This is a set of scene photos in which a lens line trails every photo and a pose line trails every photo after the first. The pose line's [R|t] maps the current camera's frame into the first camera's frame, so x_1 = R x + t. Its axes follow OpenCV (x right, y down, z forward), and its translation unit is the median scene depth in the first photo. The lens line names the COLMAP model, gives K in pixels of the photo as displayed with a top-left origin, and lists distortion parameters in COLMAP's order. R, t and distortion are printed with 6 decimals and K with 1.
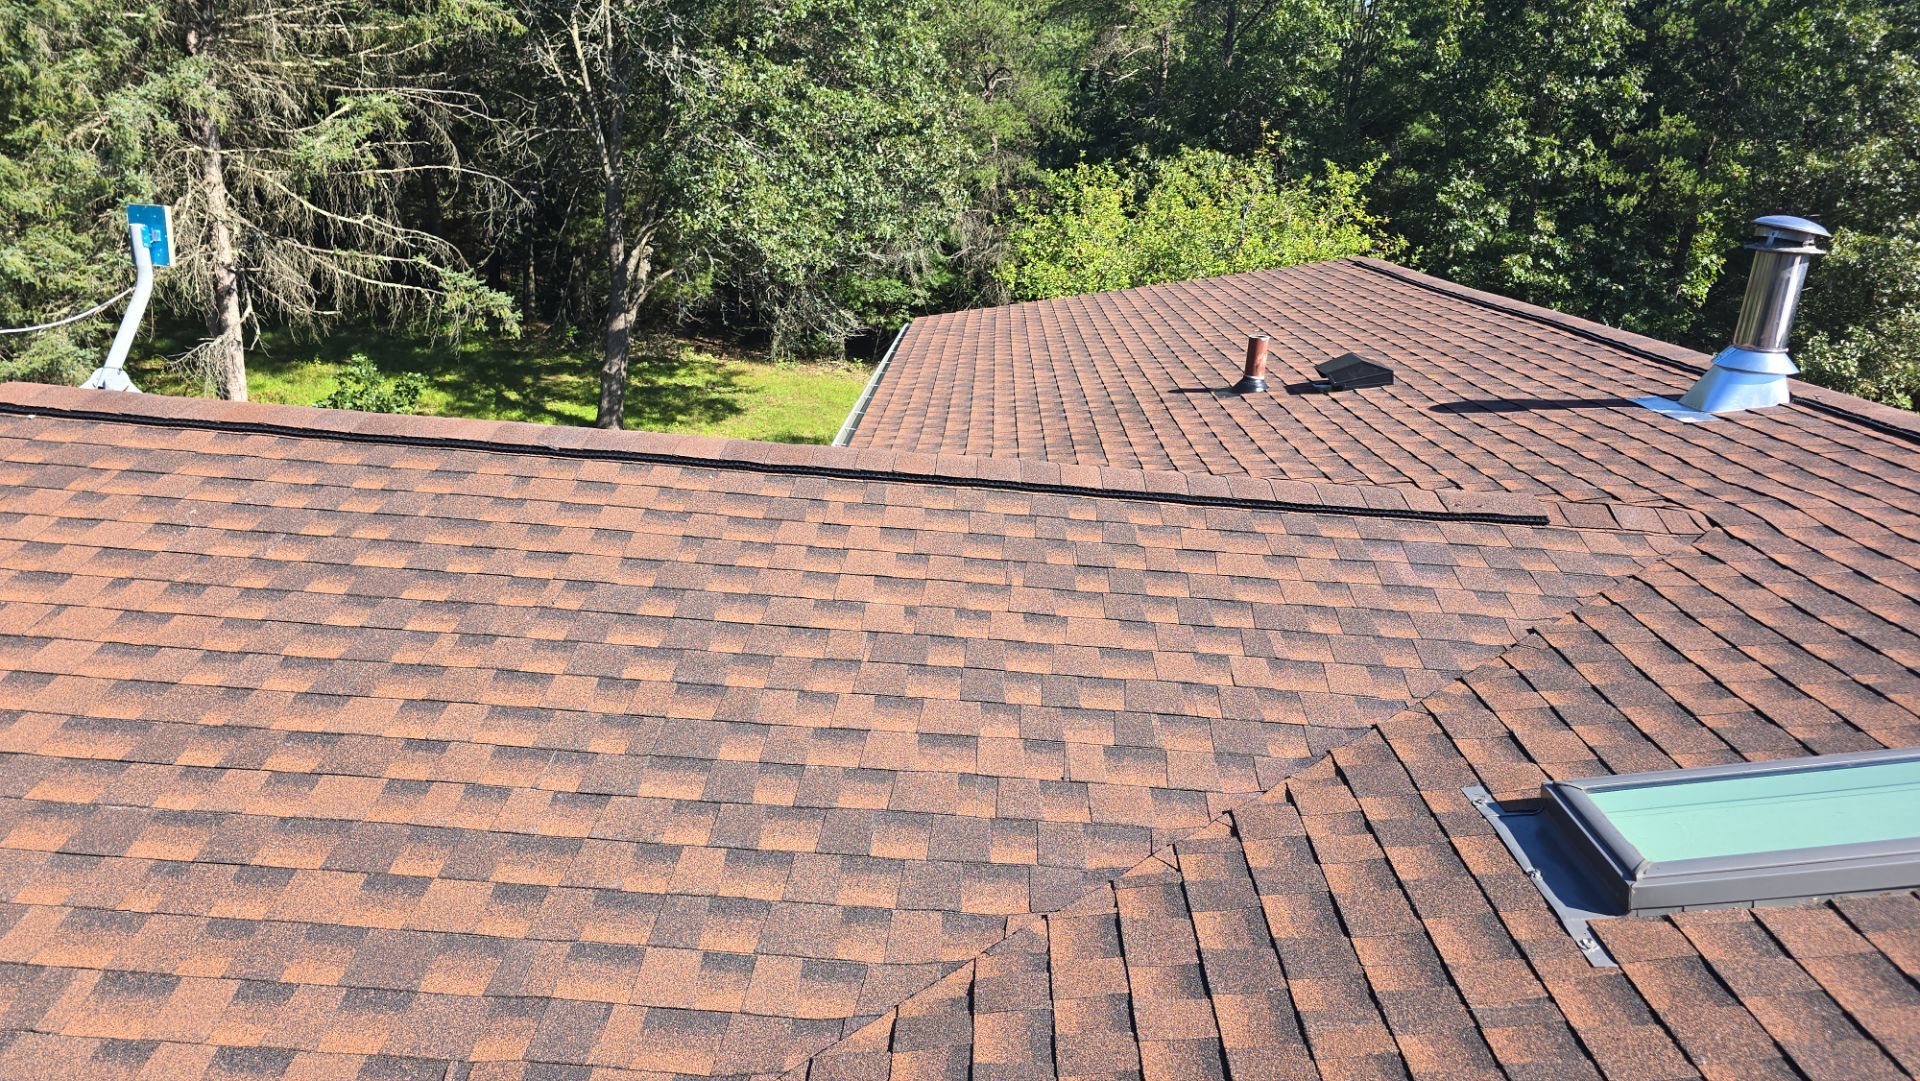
lens RADIAL K [[1291.0, 0, 964.9], [0, 1291.0, 580.6], [0, 0, 1]] dist [0.049881, -0.059025]
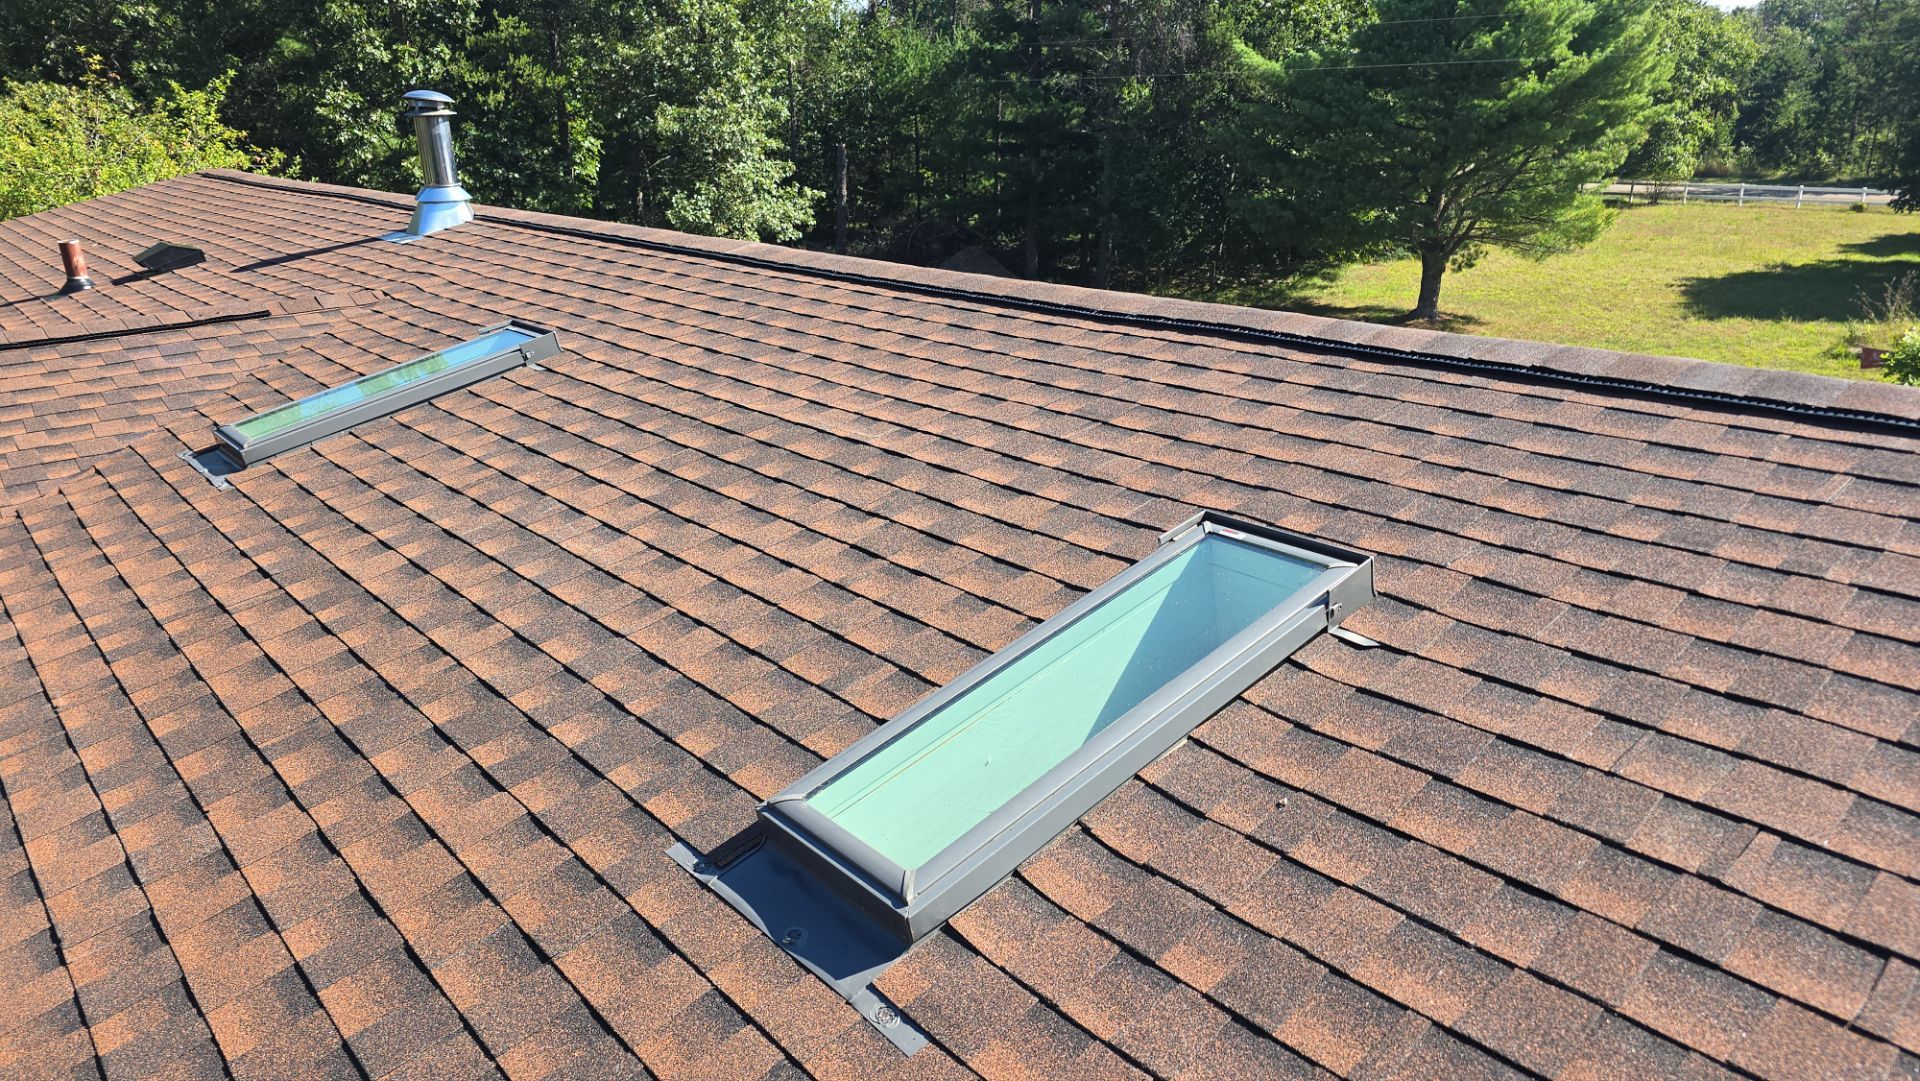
lens RADIAL K [[1291.0, 0, 958.7], [0, 1291.0, 545.3], [0, 0, 1]] dist [0.049881, -0.059025]
pose [[0.735062, -0.302115, 0.606968, 0.052433], [0.279169, 0.950688, 0.135116, 0.213181], [-0.617858, 0.070128, 0.783156, -0.577746]]
